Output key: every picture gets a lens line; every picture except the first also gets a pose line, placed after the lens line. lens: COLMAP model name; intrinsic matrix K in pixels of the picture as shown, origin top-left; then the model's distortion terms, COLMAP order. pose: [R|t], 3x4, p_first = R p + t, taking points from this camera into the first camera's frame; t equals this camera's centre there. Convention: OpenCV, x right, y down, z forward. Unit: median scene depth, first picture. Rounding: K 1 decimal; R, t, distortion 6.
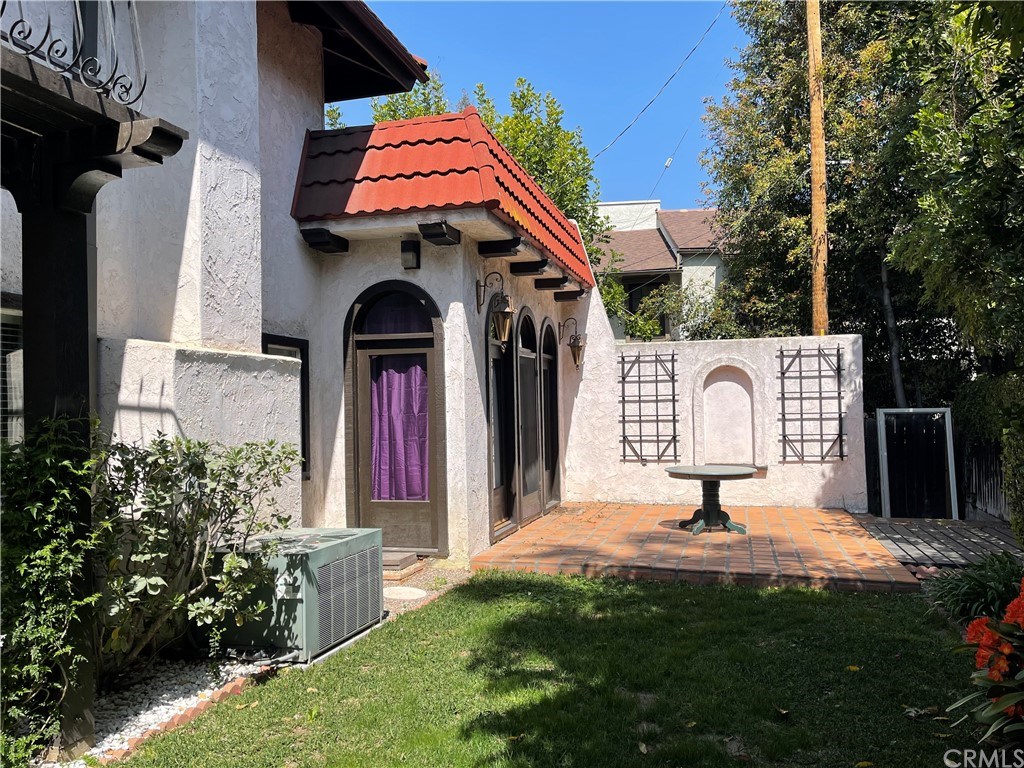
lens RADIAL K [[774.6, 0, 511.2], [0, 774.6, 391.8], [0, 0, 1]] dist [0.082295, -0.122303]
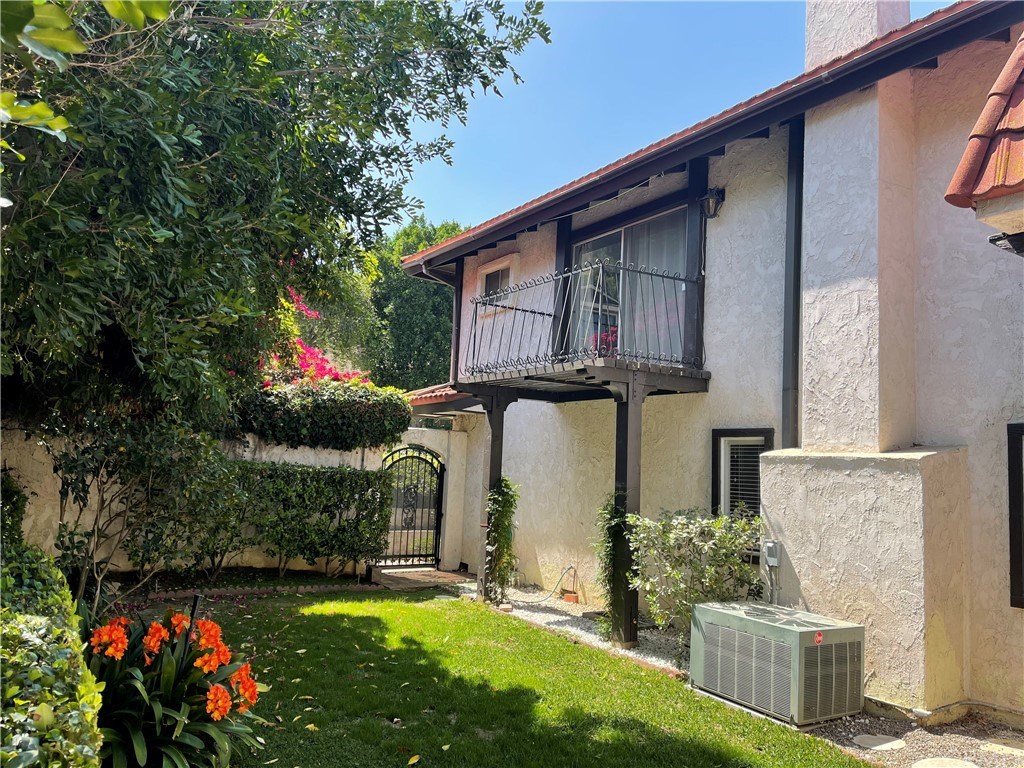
lens RADIAL K [[774.6, 0, 511.2], [0, 774.6, 391.8], [0, 0, 1]] dist [0.082295, -0.122303]
pose [[-0.657378, -0.090400, -0.748119, 0.857287], [-0.019408, 0.994480, -0.103115, -0.013417], [0.753311, -0.053266, -0.655503, 1.433646]]
